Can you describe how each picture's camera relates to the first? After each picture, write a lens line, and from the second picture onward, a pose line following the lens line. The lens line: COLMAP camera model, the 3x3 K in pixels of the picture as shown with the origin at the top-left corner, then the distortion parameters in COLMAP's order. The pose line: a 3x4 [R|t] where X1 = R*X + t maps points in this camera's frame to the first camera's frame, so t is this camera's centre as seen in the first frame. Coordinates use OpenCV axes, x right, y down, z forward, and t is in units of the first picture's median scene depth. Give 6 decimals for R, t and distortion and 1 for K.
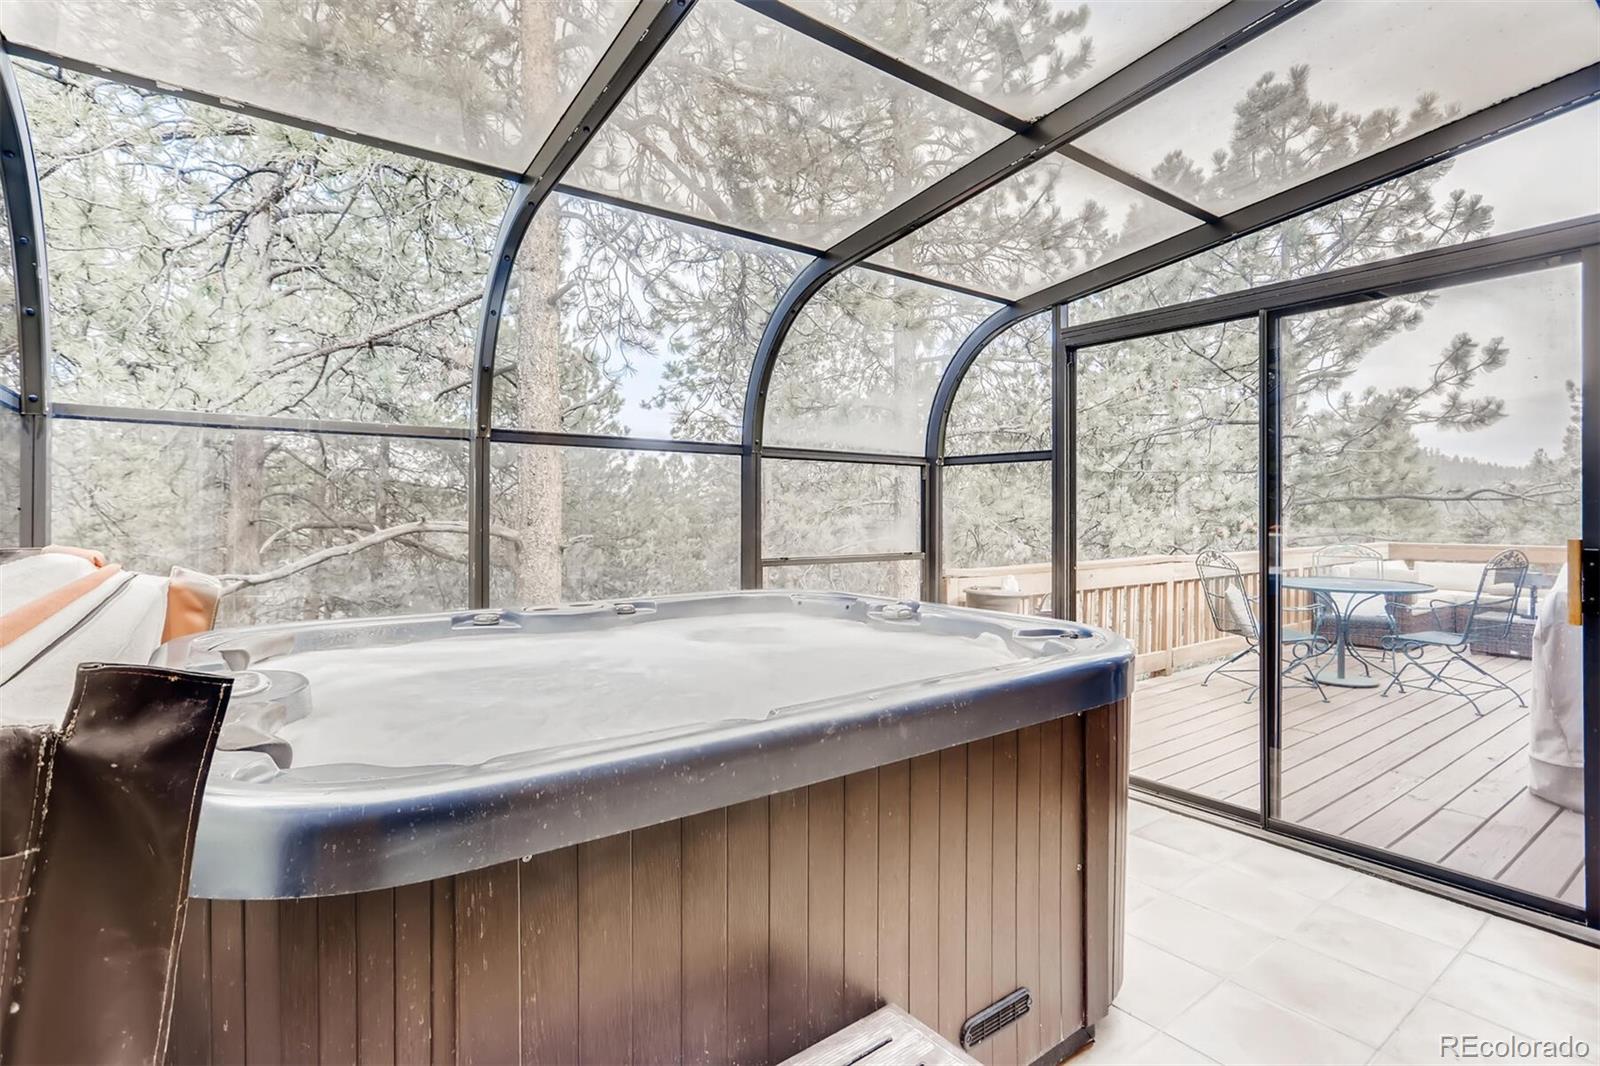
lens RADIAL K [[773.6, 0, 804.8], [0, 773.6, 520.6], [0, 0, 1]] dist [-0.014171, 0.011691]
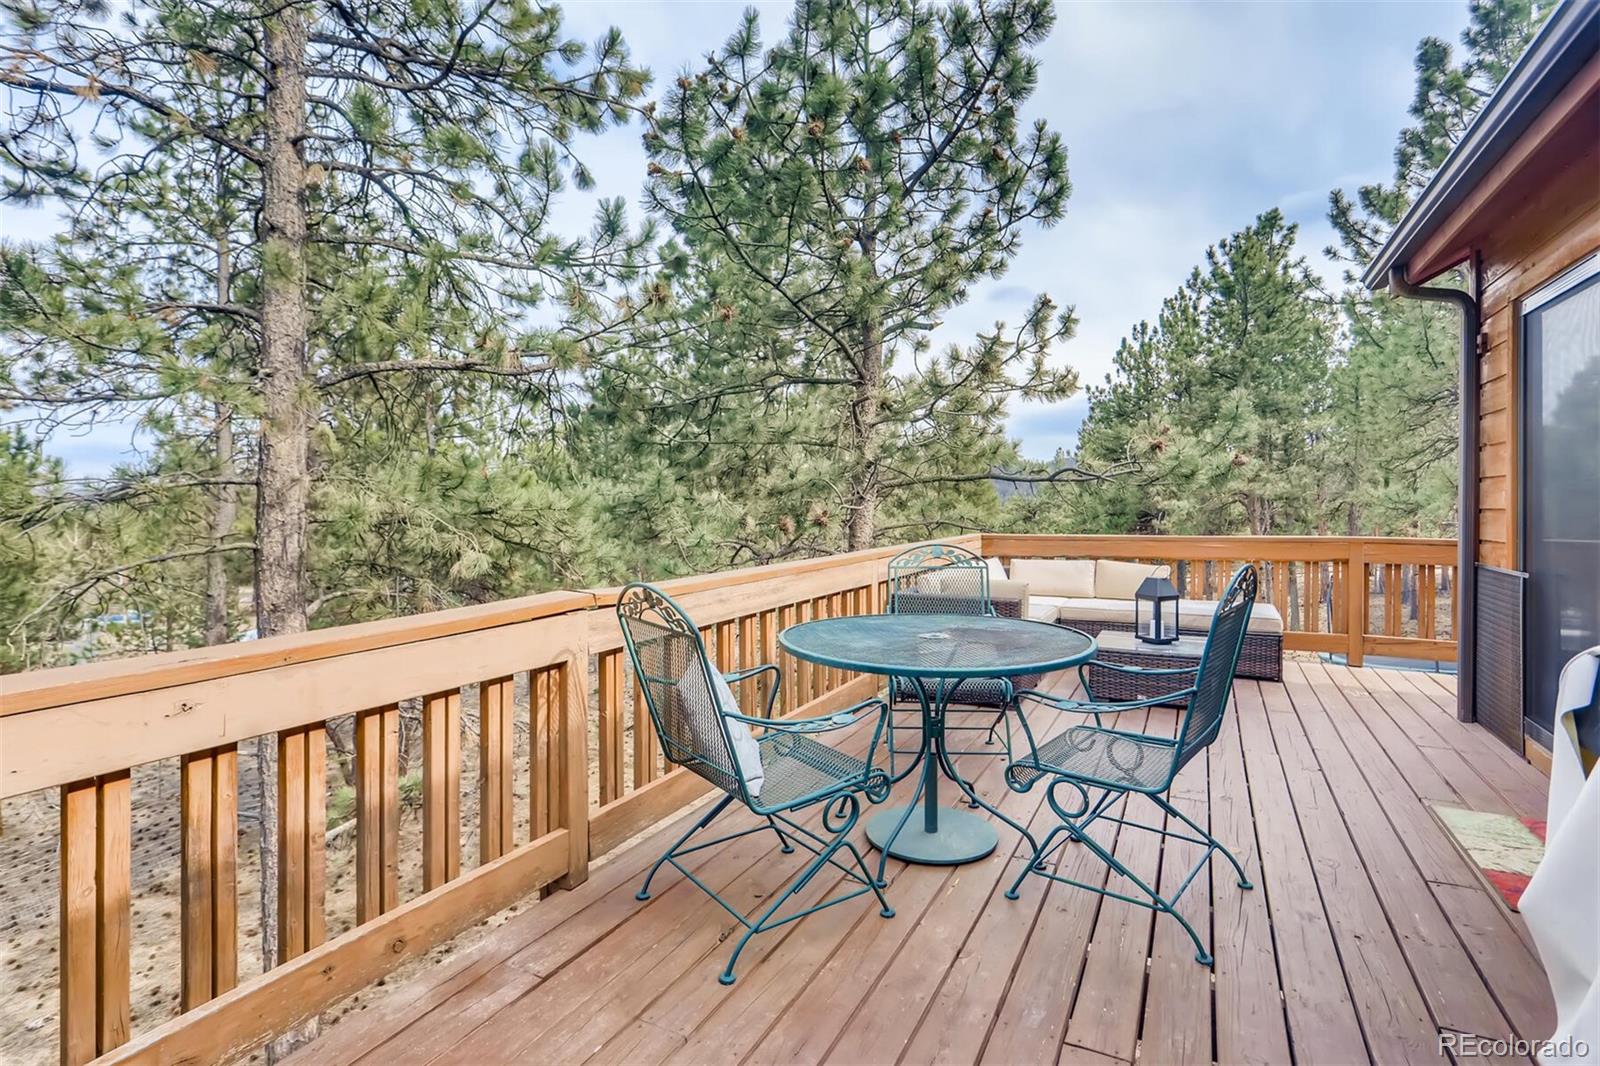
lens RADIAL K [[773.6, 0, 798.1], [0, 773.6, 521.8], [0, 0, 1]] dist [-0.014171, 0.011691]
pose [[0.904606, -0.015126, 0.425981, 0.228915], [0.007732, 0.999788, 0.019080, 0.000051], [-0.426179, -0.013966, 0.904531, 0.329261]]
